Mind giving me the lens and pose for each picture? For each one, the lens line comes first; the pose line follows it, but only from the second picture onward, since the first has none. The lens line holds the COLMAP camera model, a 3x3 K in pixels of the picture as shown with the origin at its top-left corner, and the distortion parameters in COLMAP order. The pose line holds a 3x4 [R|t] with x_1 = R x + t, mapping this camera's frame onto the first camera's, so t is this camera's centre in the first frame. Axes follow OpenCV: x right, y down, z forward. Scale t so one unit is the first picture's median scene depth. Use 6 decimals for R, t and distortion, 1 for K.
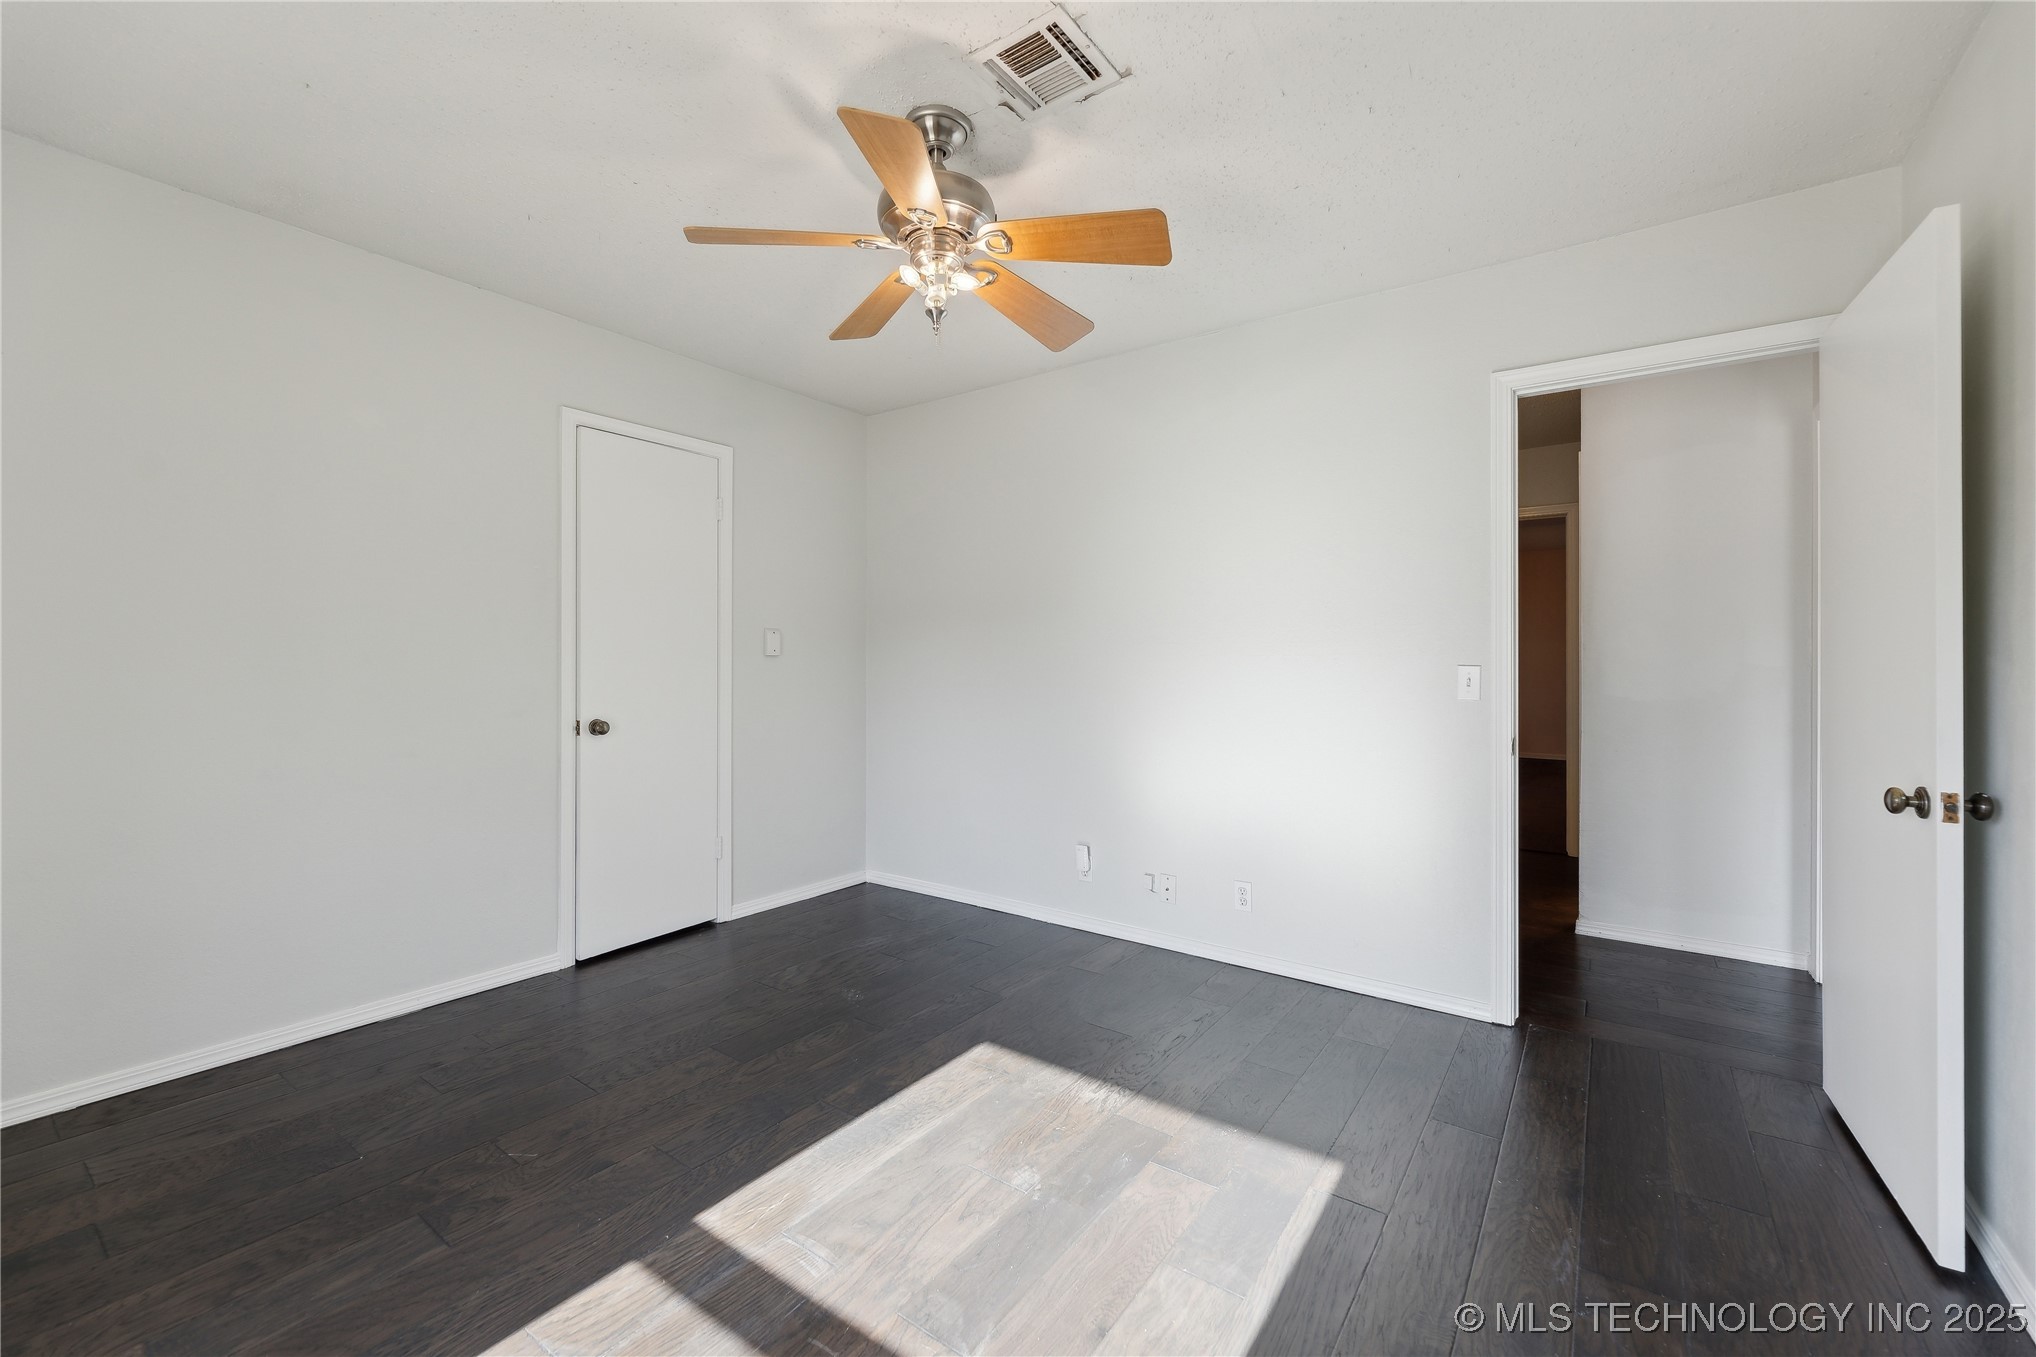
lens RADIAL K [[811.8, 0, 1021.4], [0, 811.8, 657.1], [0, 0, 1]] dist [-0.001932, -0.000175]
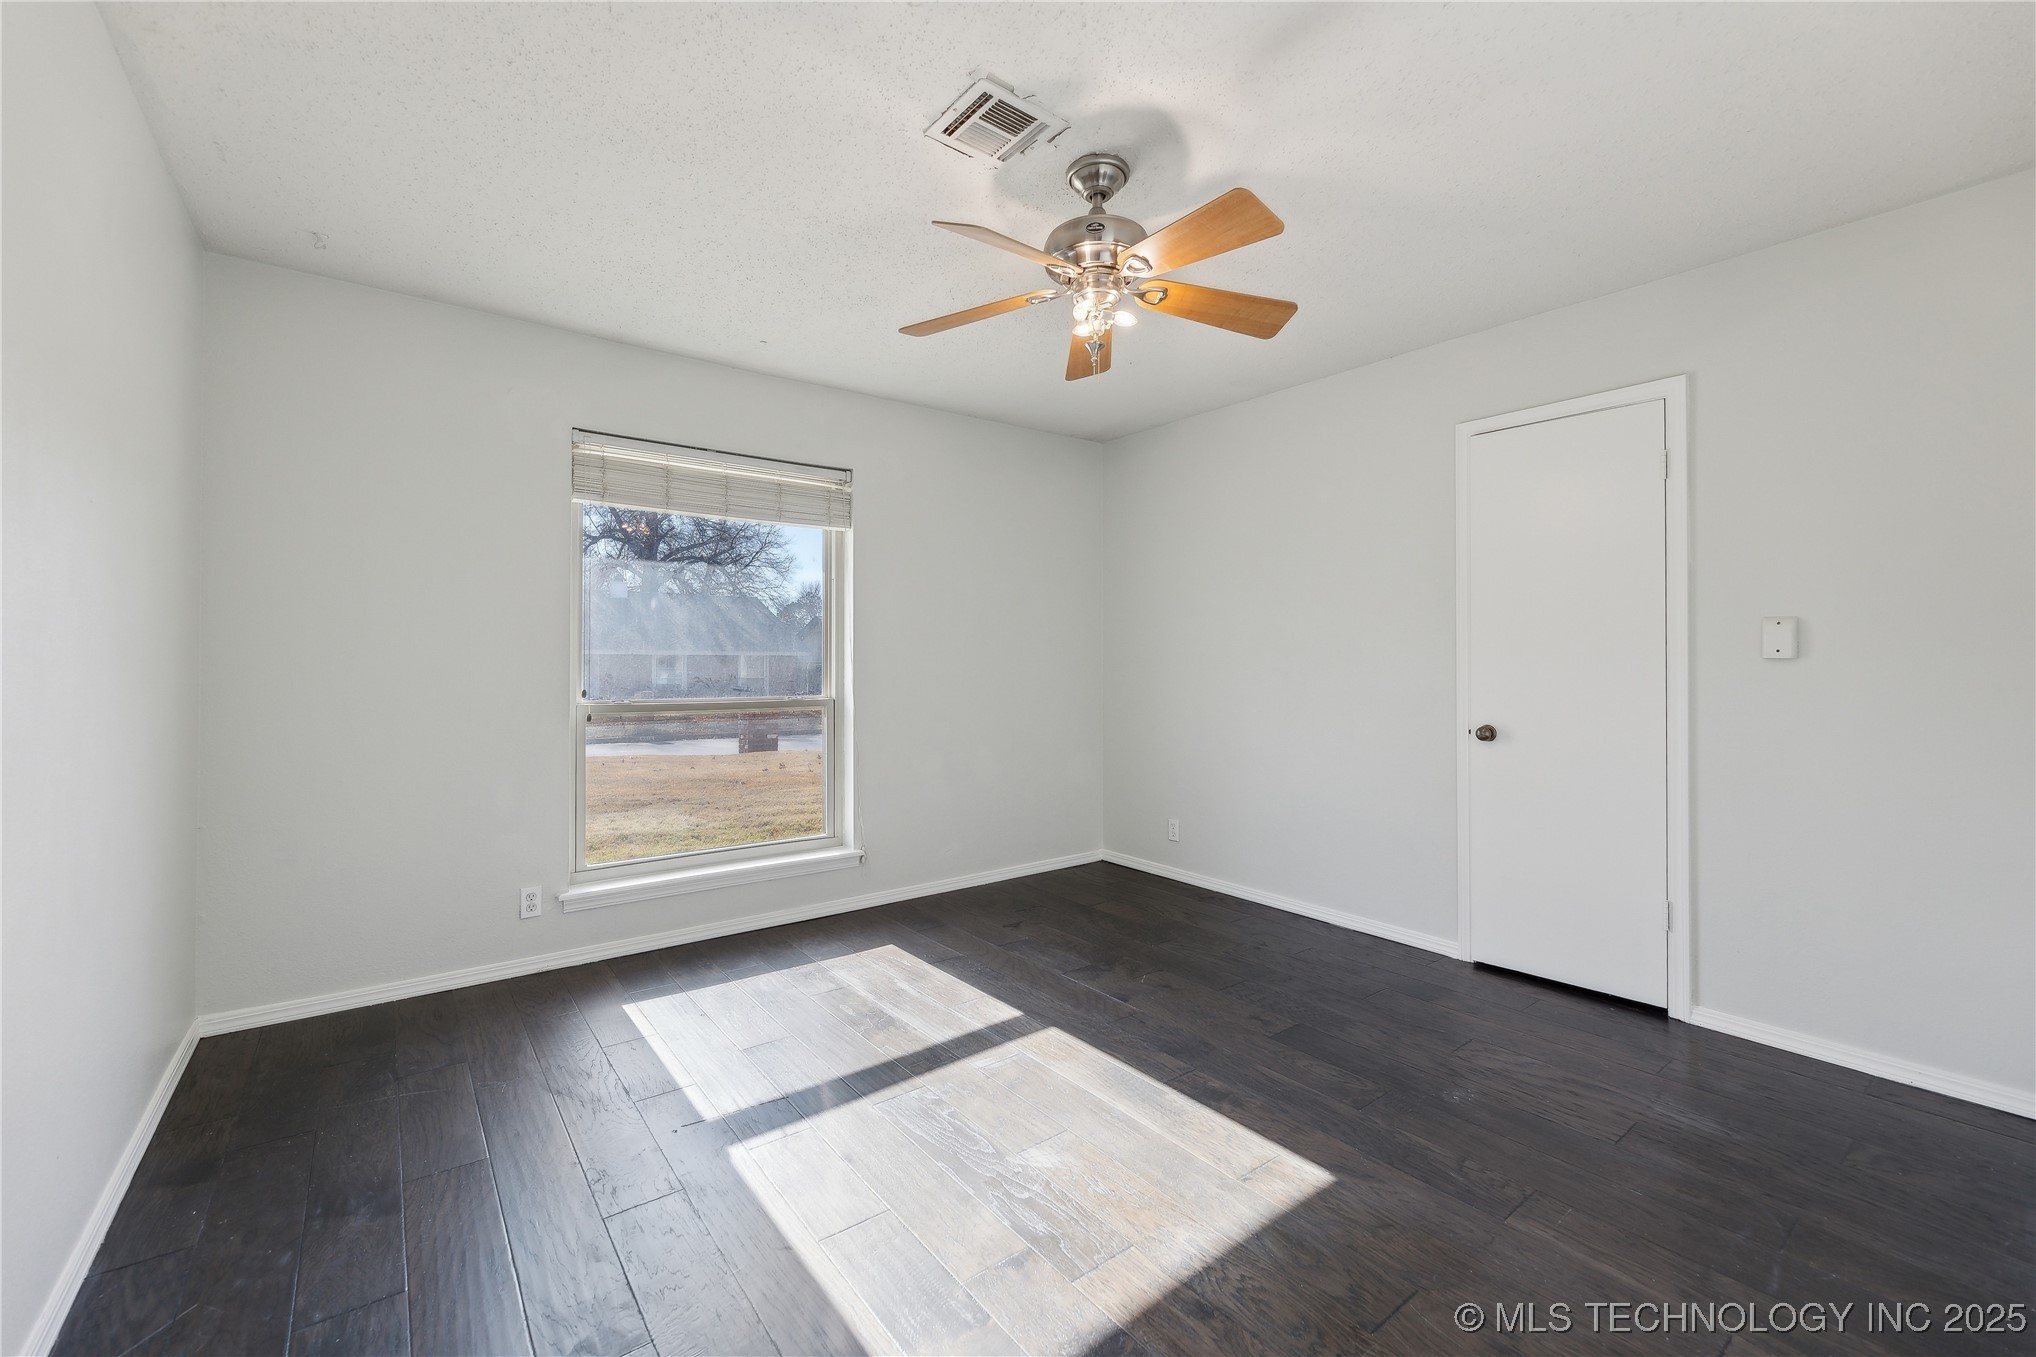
lens RADIAL K [[811.8, 0, 1021.4], [0, 811.8, 657.1], [0, 0, 1]] dist [-0.001932, -0.000175]
pose [[-0.263023, -0.009987, -0.964738, 0.721543], [0.000756, 0.999944, -0.010557, 0.005400], [0.964789, -0.003506, -0.263001, 0.883230]]
